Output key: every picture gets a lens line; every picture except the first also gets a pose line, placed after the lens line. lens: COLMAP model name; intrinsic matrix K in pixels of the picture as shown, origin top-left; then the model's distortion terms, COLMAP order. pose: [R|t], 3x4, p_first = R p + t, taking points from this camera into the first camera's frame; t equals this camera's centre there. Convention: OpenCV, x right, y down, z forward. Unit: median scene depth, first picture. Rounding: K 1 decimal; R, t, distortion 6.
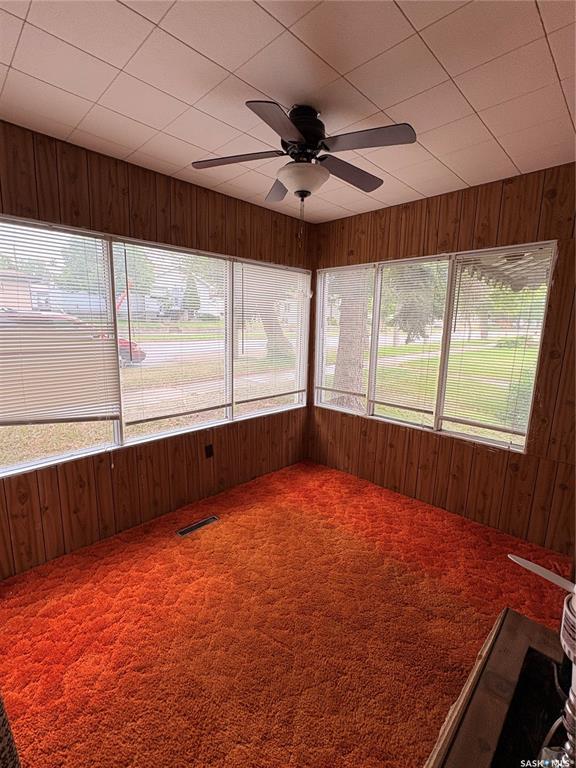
lens RADIAL K [[347.8, 0, 290.9], [0, 347.8, 383.3], [0, 0, 1]] dist [0.000504, -0.000243]
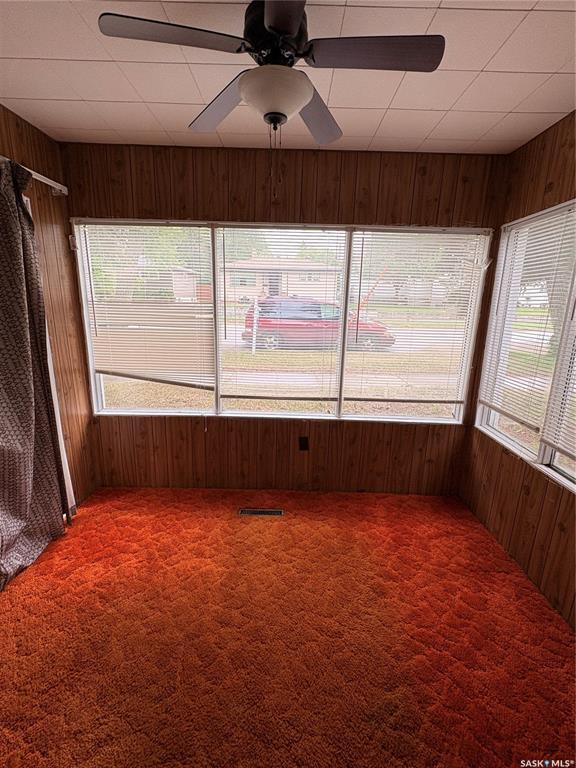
lens RADIAL K [[347.8, 0, 286.0], [0, 347.8, 383.4], [0, 0, 1]] dist [0.000504, -0.000243]
pose [[0.691727, 0.161943, -0.703767, 0.363844], [-0.136743, 0.986274, 0.092547, -0.043986], [0.709094, 0.032217, 0.704377, 0.303869]]
